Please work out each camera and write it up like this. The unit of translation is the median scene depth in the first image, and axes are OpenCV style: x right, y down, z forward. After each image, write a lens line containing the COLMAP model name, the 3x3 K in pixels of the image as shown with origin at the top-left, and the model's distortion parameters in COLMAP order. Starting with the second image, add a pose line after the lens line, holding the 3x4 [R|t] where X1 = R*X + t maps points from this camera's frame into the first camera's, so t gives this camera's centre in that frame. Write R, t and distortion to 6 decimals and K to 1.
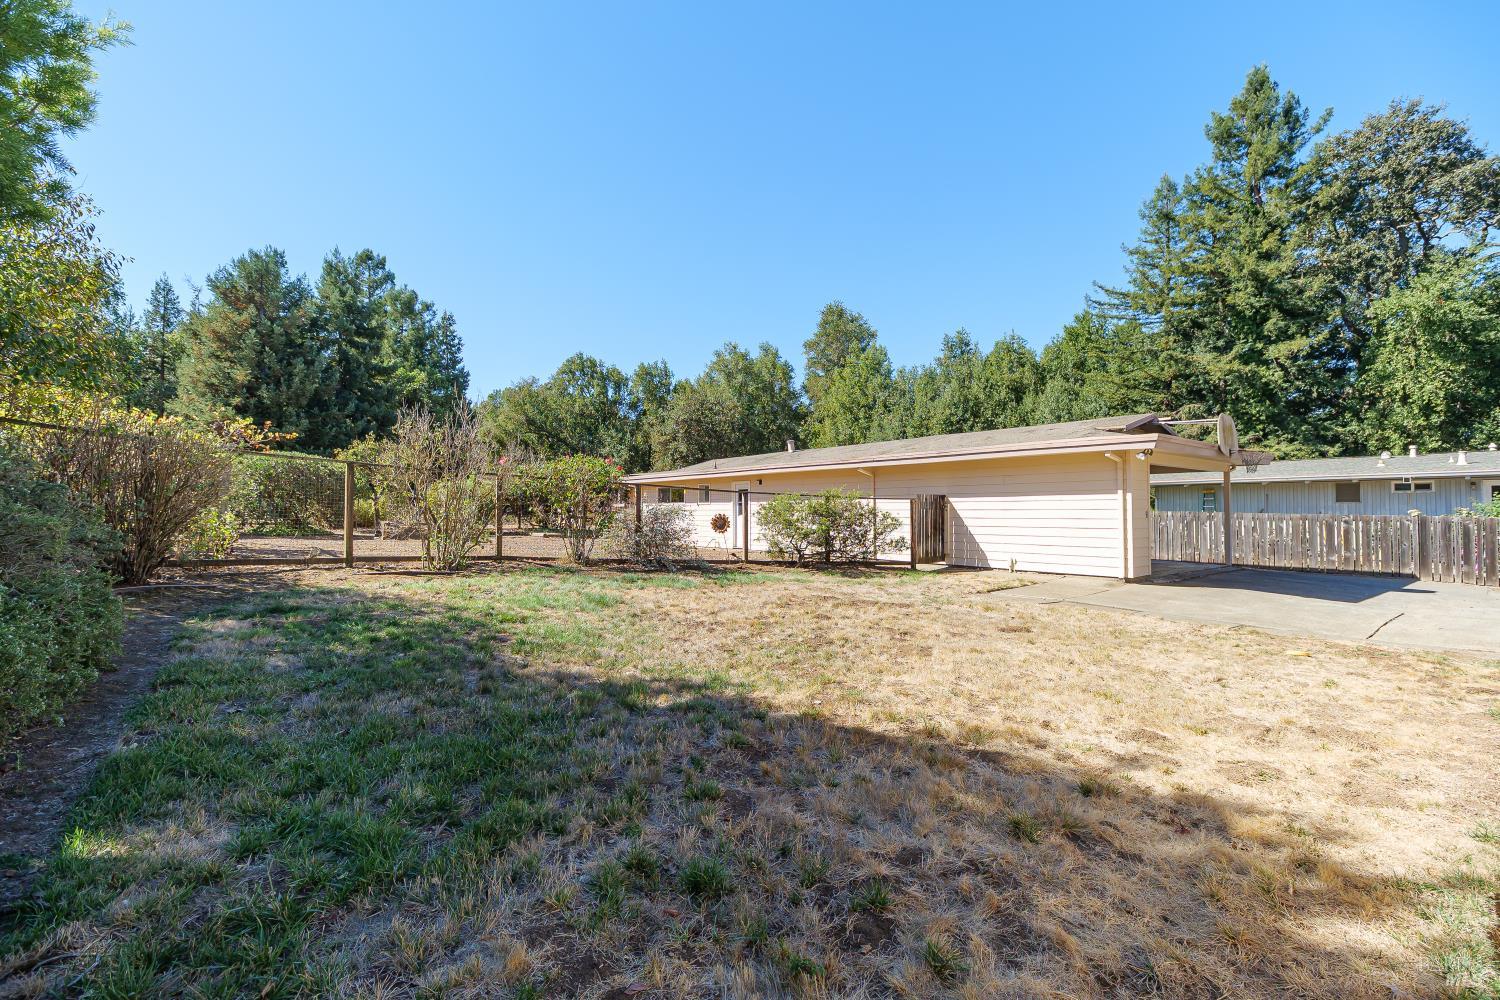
lens RADIAL K [[650.3, 0, 754.7], [0, 650.3, 500.7], [0, 0, 1]] dist [-0.000970, -0.000335]
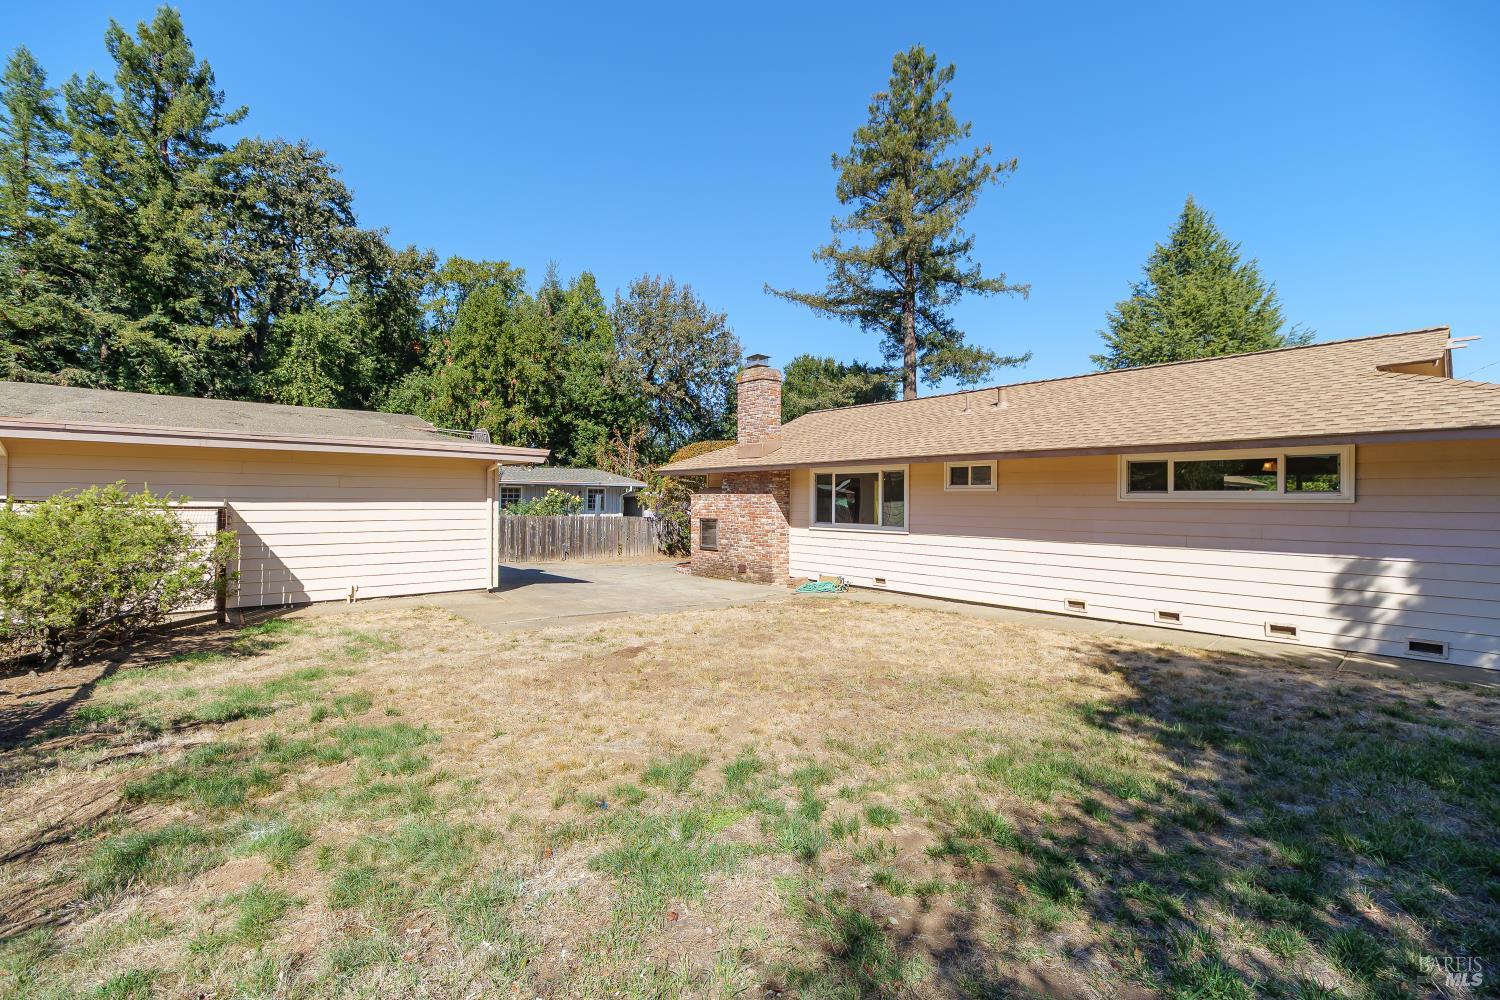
lens RADIAL K [[650.3, 0, 754.7], [0, 650.3, 500.7], [0, 0, 1]] dist [-0.000970, -0.000335]
pose [[-0.019396, -0.000398, 0.999812, -0.127093], [-0.021998, 0.999758, -0.000029, -0.006840], [-0.999570, -0.021994, -0.019400, 0.183130]]
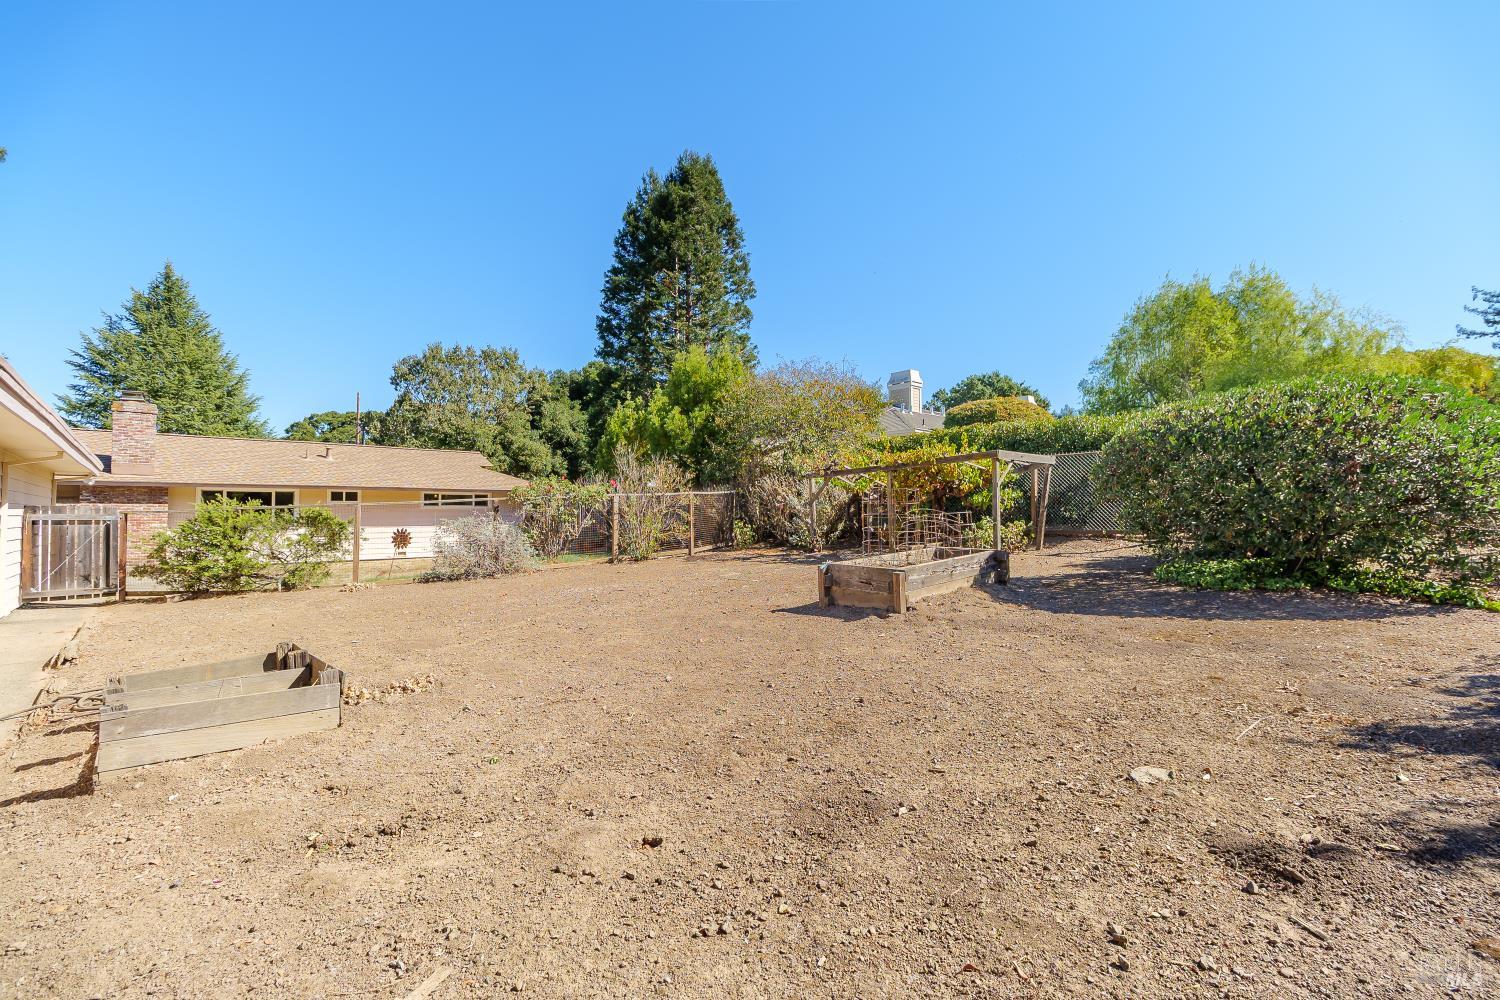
lens RADIAL K [[650.2, 0, 755.4], [0, 650.2, 501.3], [0, 0, 1]] dist [-0.000445, -0.000396]
pose [[-0.999046, 0.003066, -0.043556, -0.170715], [0.004637, 0.999341, -0.036005, 0.005508], [0.043417, -0.036173, -0.998402, 0.636344]]
